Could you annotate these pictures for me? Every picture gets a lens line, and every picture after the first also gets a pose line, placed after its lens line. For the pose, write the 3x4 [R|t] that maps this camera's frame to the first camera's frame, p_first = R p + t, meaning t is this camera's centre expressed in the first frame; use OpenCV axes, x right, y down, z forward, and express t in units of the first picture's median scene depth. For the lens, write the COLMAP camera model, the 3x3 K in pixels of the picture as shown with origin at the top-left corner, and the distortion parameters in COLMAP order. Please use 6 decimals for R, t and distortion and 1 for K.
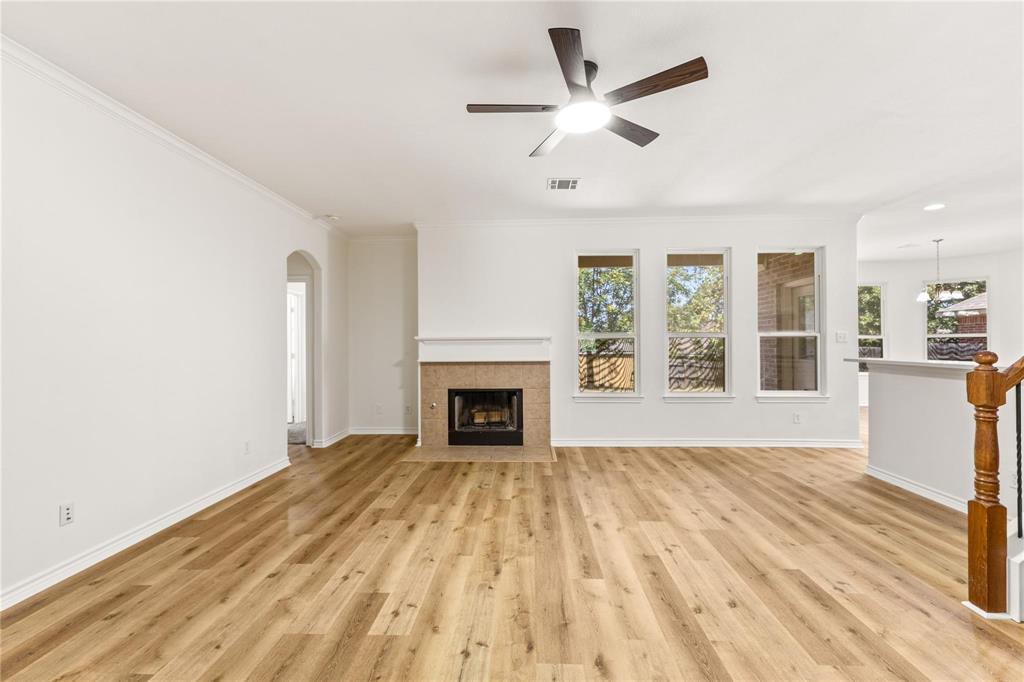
lens RADIAL K [[439.1, 0, 514.7], [0, 439.1, 340.1], [0, 0, 1]] dist [0.008030, -0.000292]
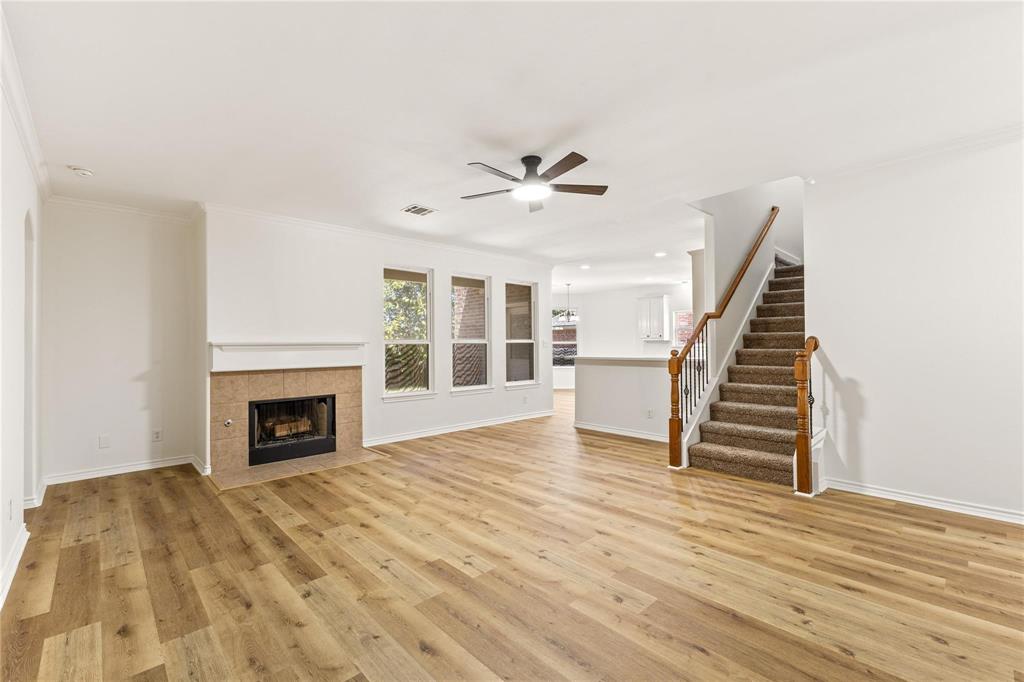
lens RADIAL K [[439.1, 0, 515.0], [0, 439.1, 339.1], [0, 0, 1]] dist [0.008030, -0.000292]
pose [[0.702348, 0.009724, 0.711767, -0.546727], [0.001606, 0.999882, -0.015246, 0.002010], [-0.711832, 0.011851, 0.702250, 0.010544]]
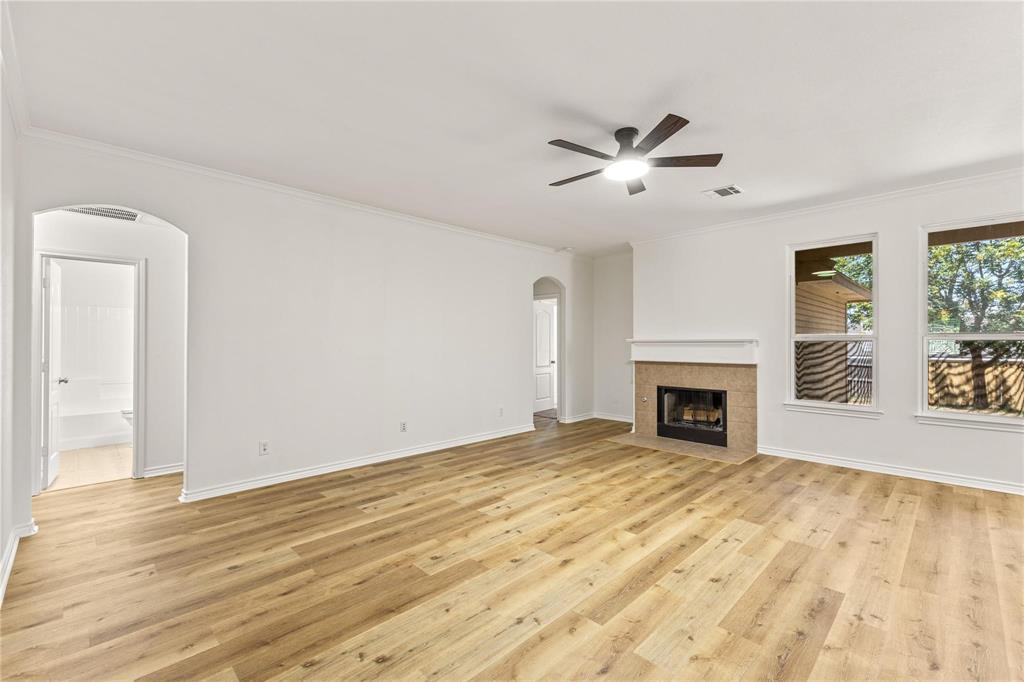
lens RADIAL K [[439.1, 0, 513.3], [0, 439.1, 339.0], [0, 0, 1]] dist [0.008030, -0.000292]
pose [[0.731057, -0.001182, -0.682315, 0.467050], [0.000741, 0.999999, -0.000939, -0.009348], [0.682316, 0.000181, 0.731057, -0.093467]]
